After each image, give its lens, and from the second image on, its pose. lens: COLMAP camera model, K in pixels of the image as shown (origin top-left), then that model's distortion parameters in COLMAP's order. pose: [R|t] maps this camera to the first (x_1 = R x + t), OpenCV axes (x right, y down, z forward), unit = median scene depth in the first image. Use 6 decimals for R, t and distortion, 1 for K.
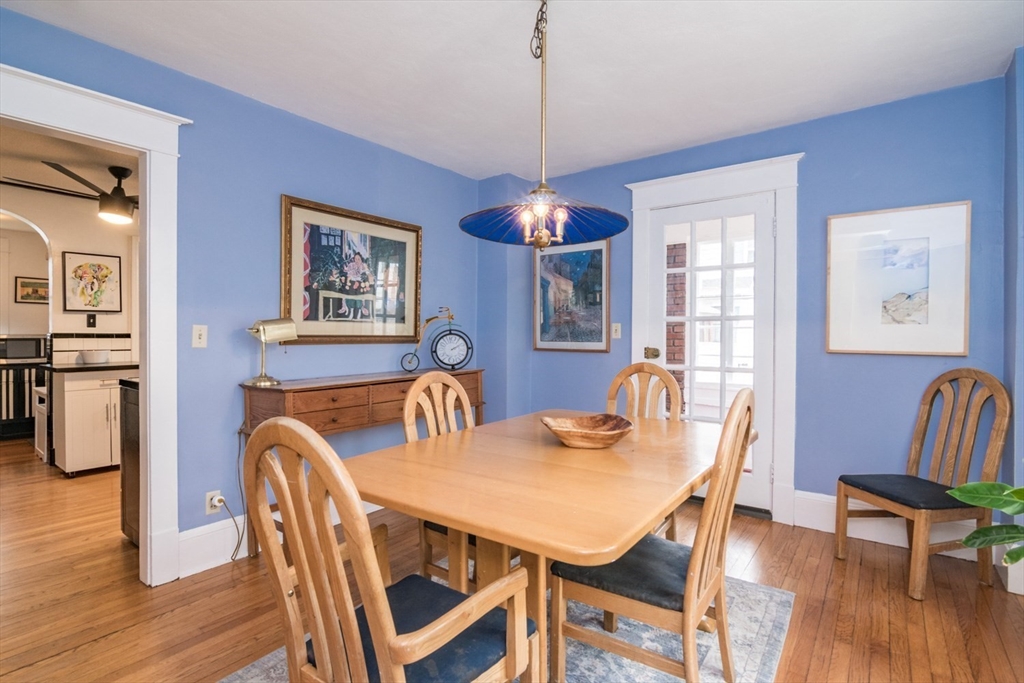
lens RADIAL K [[512.1, 0, 469.6], [0, 512.1, 337.0], [0, 0, 1]] dist [-0.003111, -0.006098]
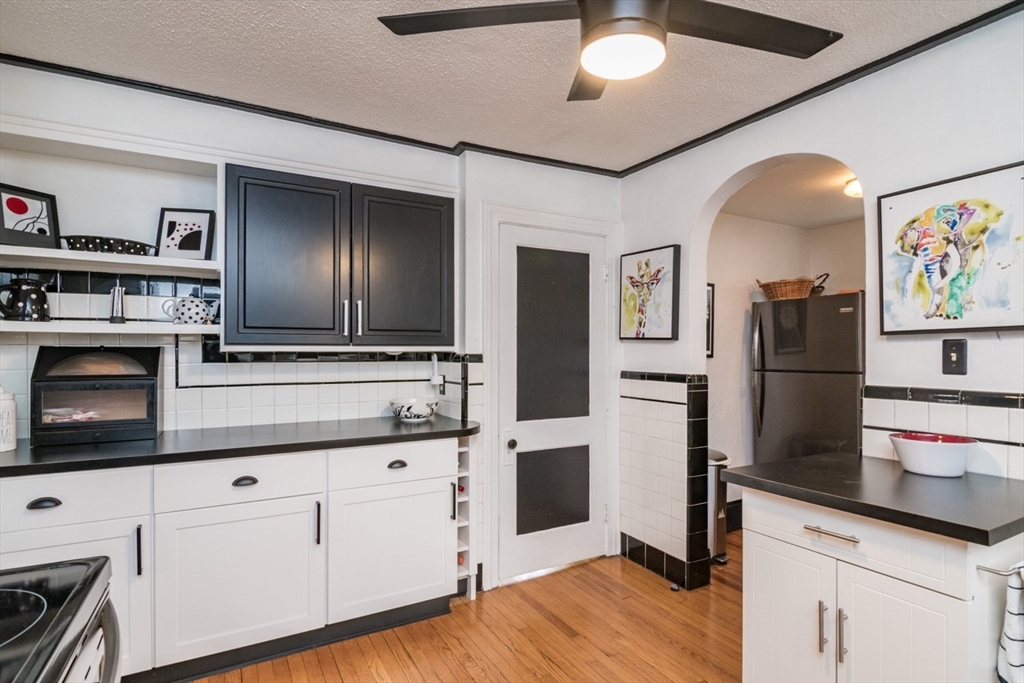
lens RADIAL K [[512.1, 0, 493.8], [0, 512.1, 350.8], [0, 0, 1]] dist [-0.003111, -0.006098]
pose [[-0.364254, -0.015117, -0.931177, -0.267722], [-0.018238, 0.999792, -0.009096, -0.026825], [0.931121, 0.013670, -0.364454, 0.820095]]
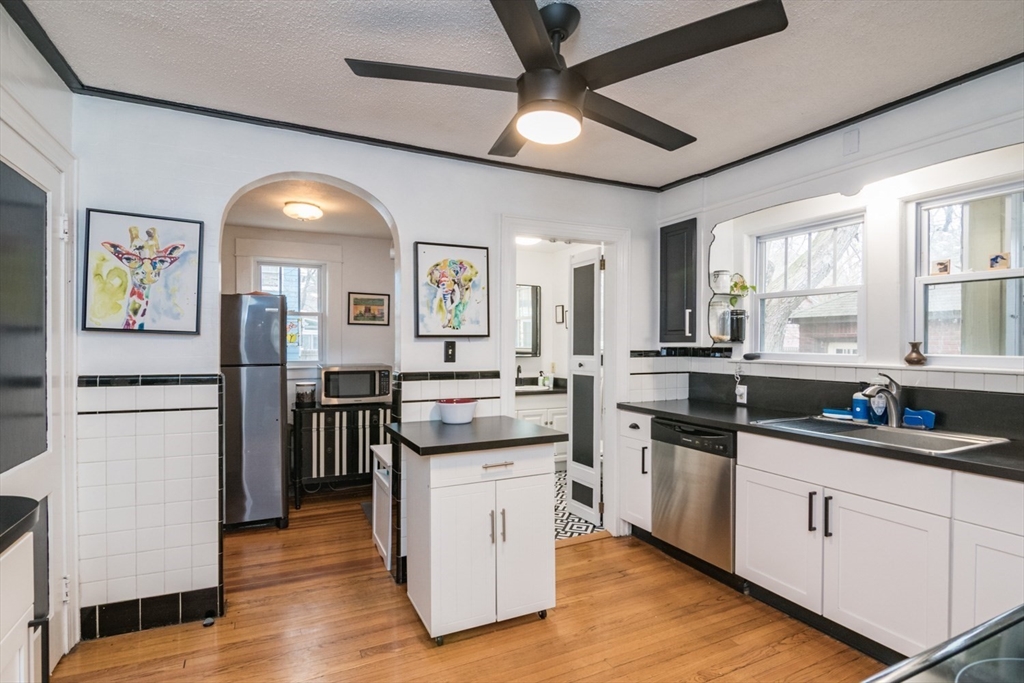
lens RADIAL K [[512.1, 0, 504.7], [0, 512.1, 349.0], [0, 0, 1]] dist [-0.003111, -0.006098]
pose [[0.914822, -0.000820, -0.403856, -0.425431], [-0.000812, 0.999992, -0.003868, -0.032869], [0.403857, 0.003867, 0.914814, 0.451106]]
